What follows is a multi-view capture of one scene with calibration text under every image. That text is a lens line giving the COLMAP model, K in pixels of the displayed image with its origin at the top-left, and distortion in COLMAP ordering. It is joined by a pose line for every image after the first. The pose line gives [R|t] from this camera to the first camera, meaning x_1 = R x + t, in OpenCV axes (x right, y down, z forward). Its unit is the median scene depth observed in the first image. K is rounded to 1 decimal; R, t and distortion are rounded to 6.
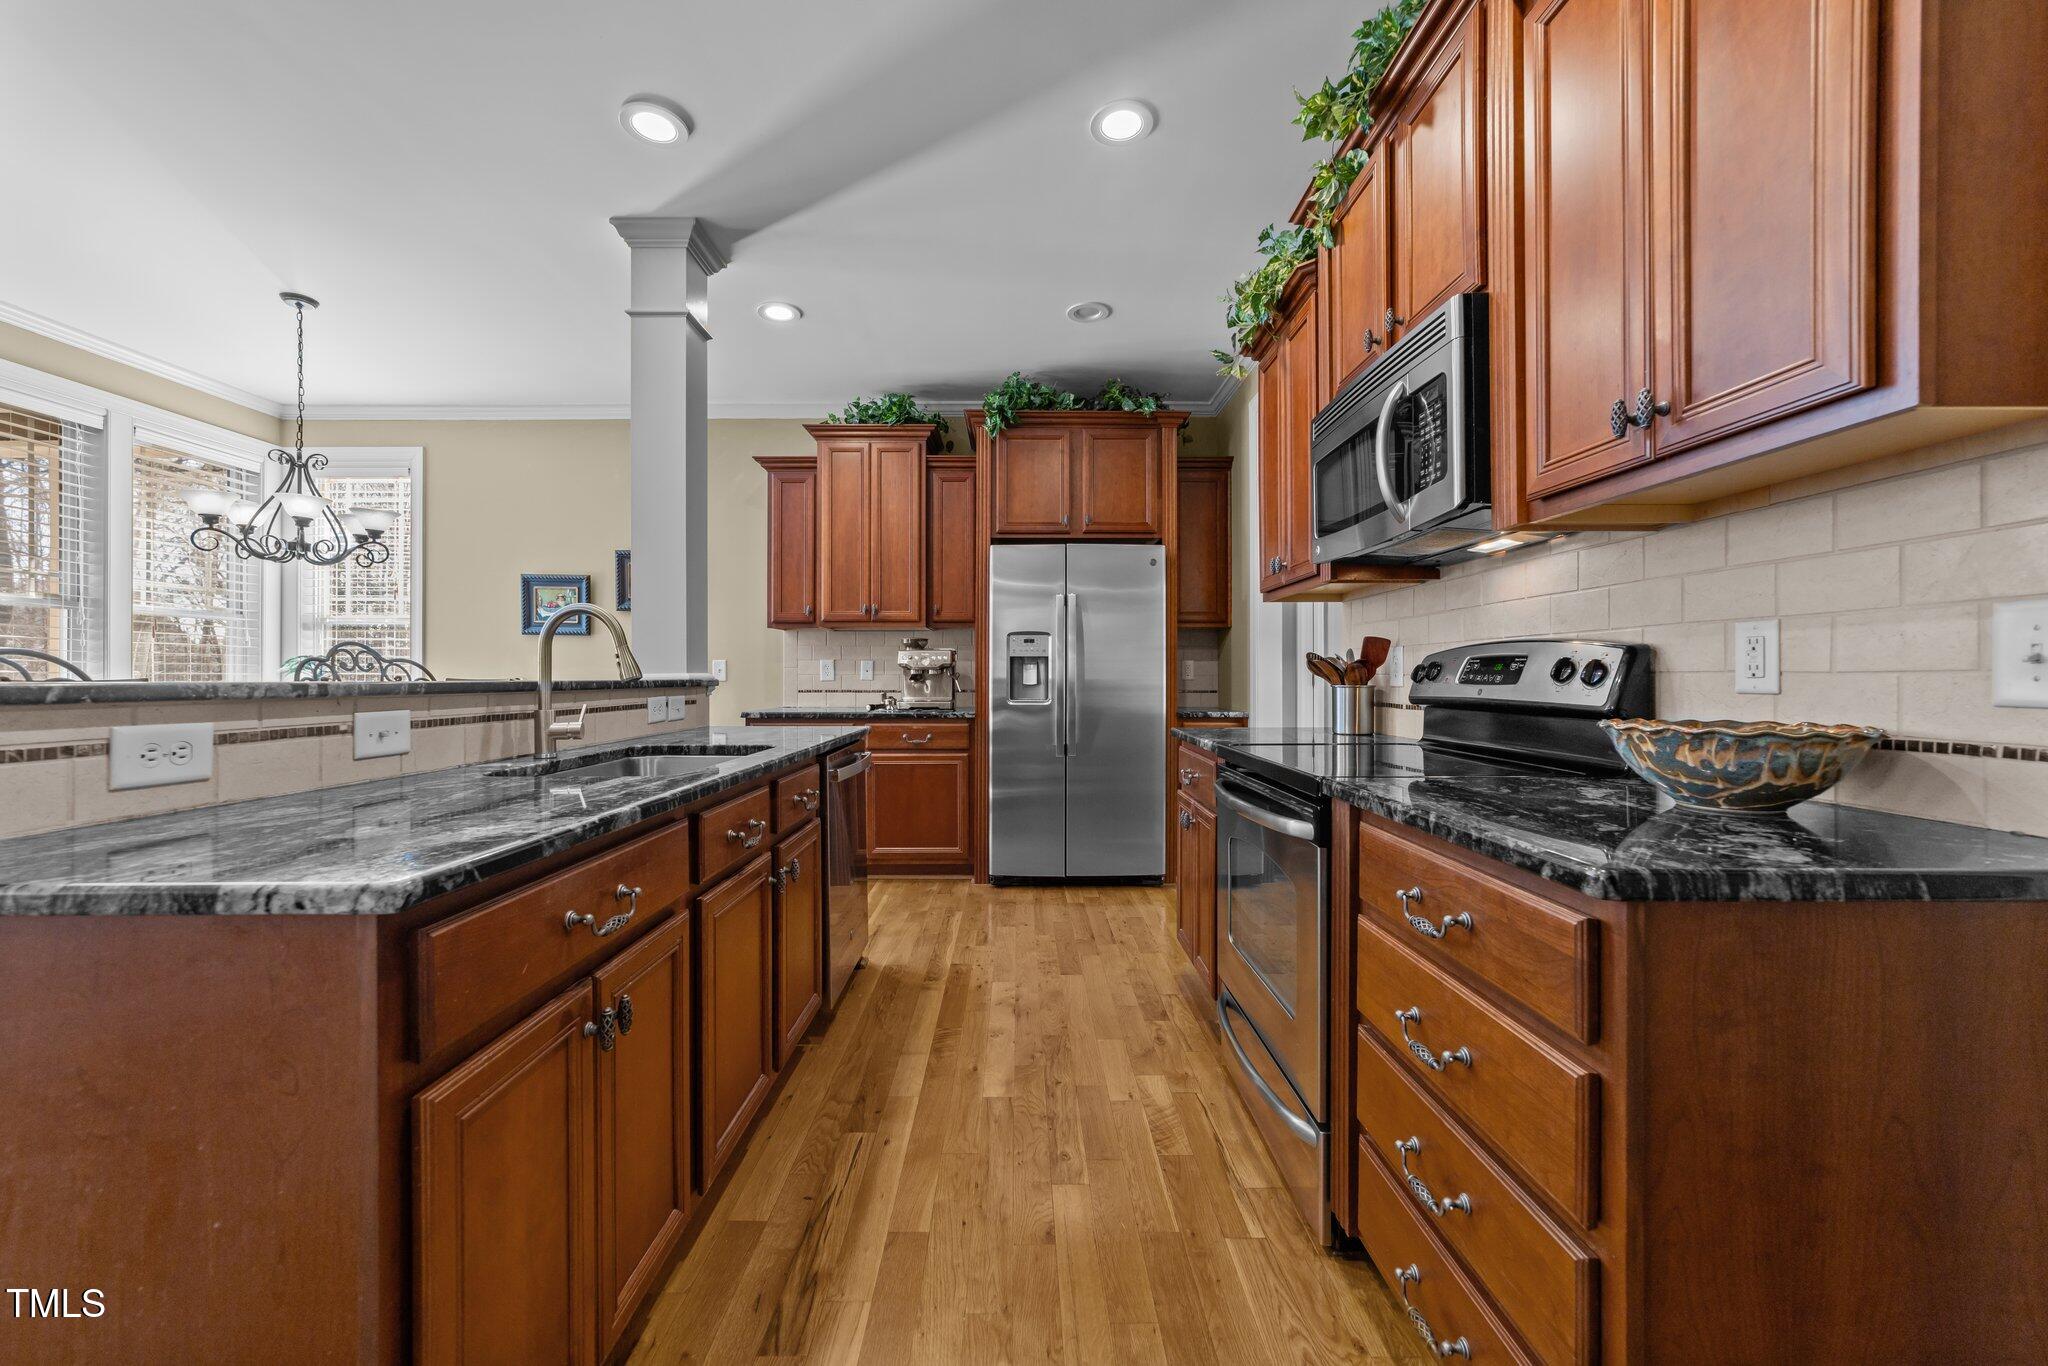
lens RADIAL K [[779.9, 0, 1018.5], [0, 779.9, 677.3], [0, 0, 1]] dist [-0.000065, 0.000562]
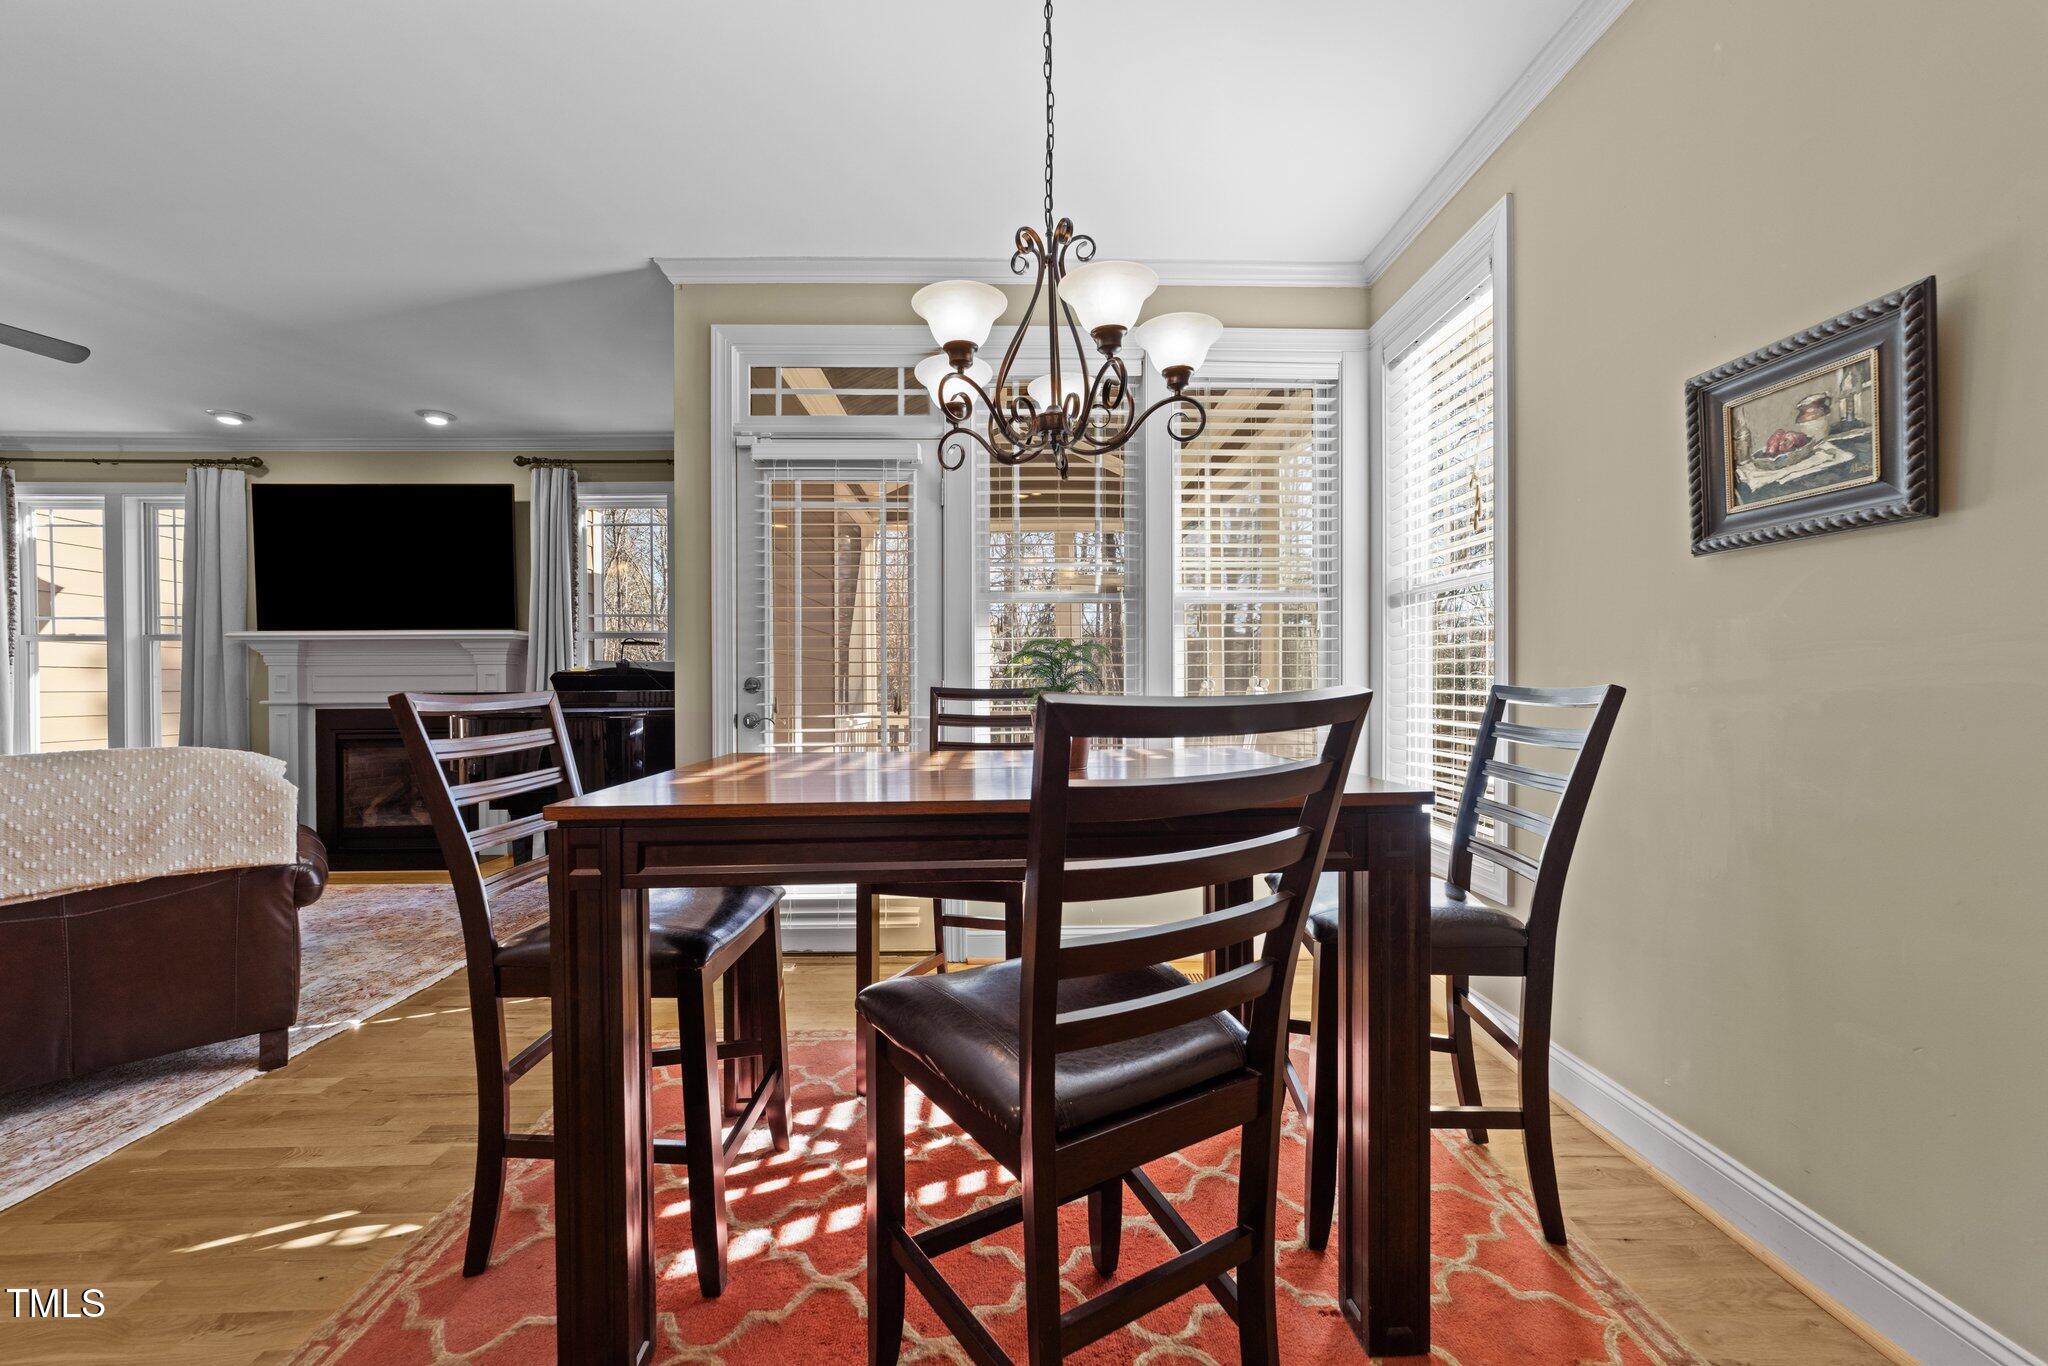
lens RADIAL K [[779.9, 0, 1020.6], [0, 779.9, 681.8], [0, 0, 1]] dist [-0.000065, 0.000562]
pose [[0.034787, -0.001332, -0.999394, -0.312794], [0.006137, 0.999981, -0.001120, -0.001684], [0.999376, -0.006094, 0.034795, 0.709314]]
